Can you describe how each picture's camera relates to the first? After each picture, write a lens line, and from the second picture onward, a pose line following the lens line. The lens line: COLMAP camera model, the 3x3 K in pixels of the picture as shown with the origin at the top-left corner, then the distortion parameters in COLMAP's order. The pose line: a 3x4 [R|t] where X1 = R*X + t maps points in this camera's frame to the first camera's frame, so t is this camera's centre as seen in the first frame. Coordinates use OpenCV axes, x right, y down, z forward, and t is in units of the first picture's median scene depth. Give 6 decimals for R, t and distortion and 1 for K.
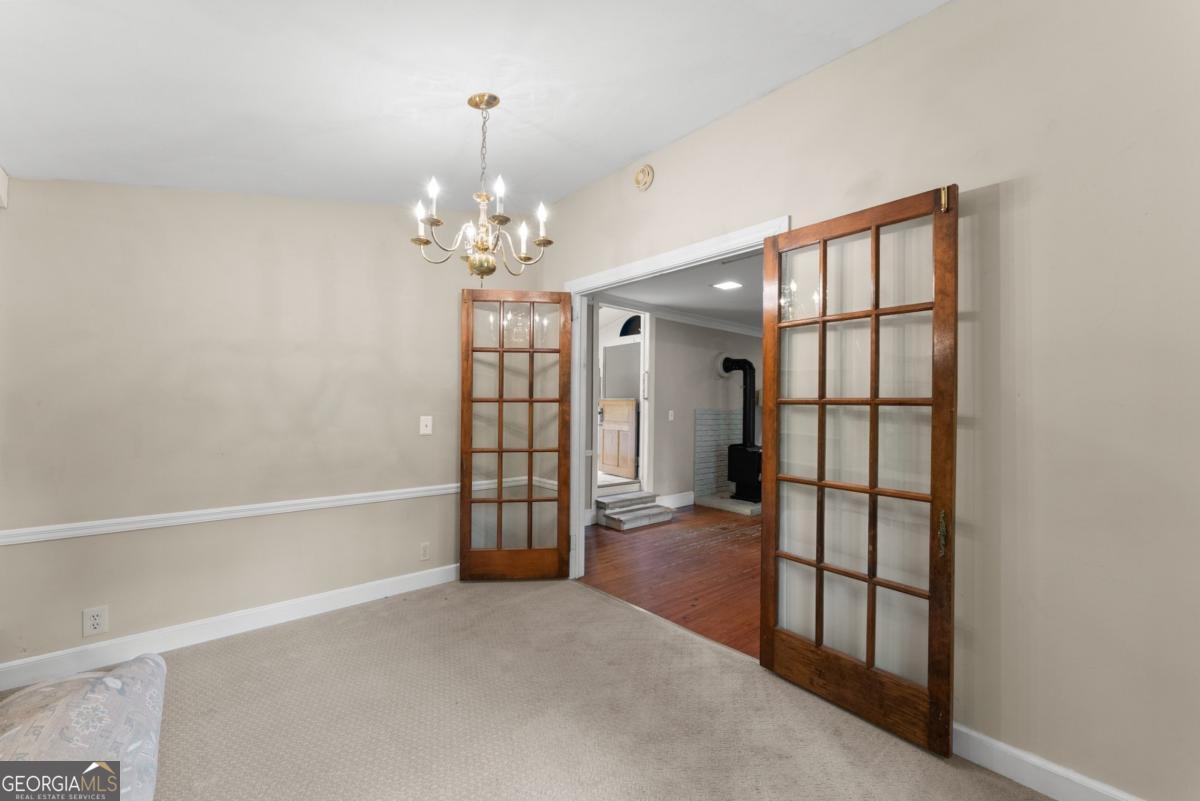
lens RADIAL K [[474.7, 0, 598.2], [0, 474.7, 402.9], [0, 0, 1]] dist [-0.000796, -0.000032]
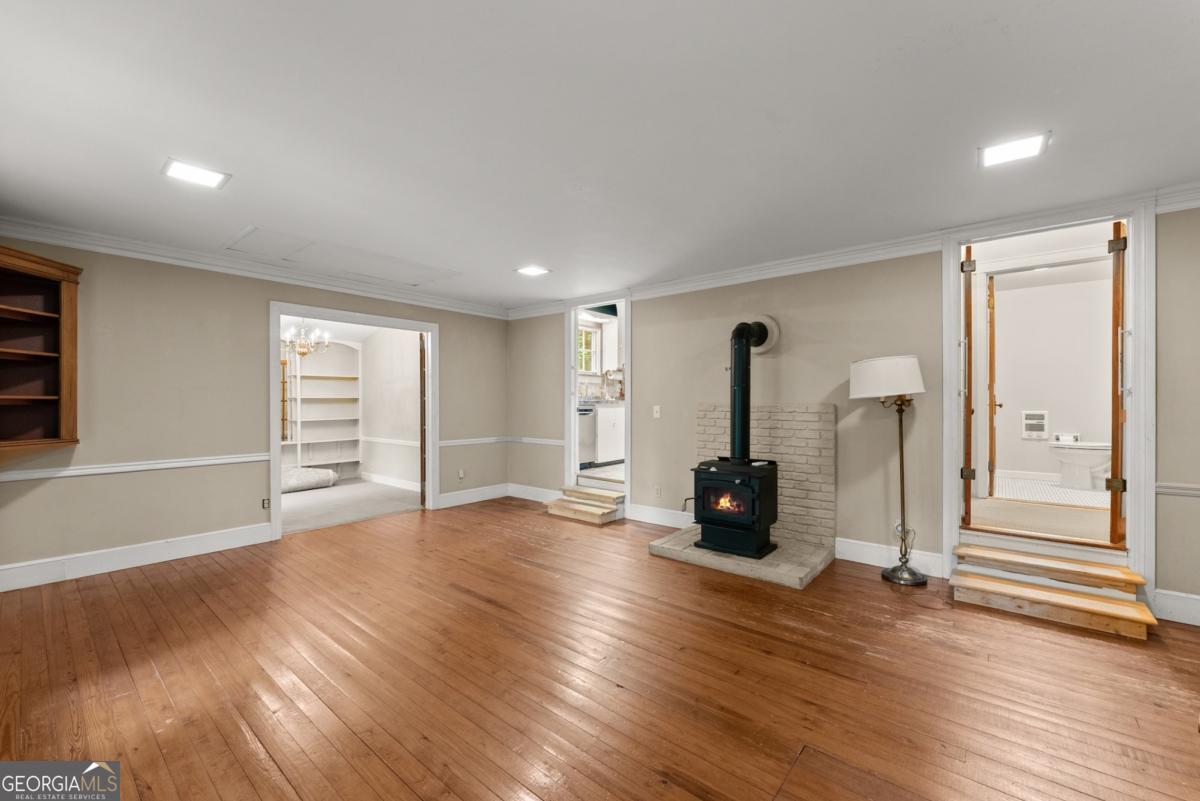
lens RADIAL K [[474.7, 0, 596.1], [0, 474.7, 404.3], [0, 0, 1]] dist [-0.000796, -0.000032]
pose [[0.165477, -0.006533, -0.986192, 0.956698], [0.014482, 0.999886, -0.004194, 0.015208], [0.986107, -0.013588, 0.165552, 0.758178]]
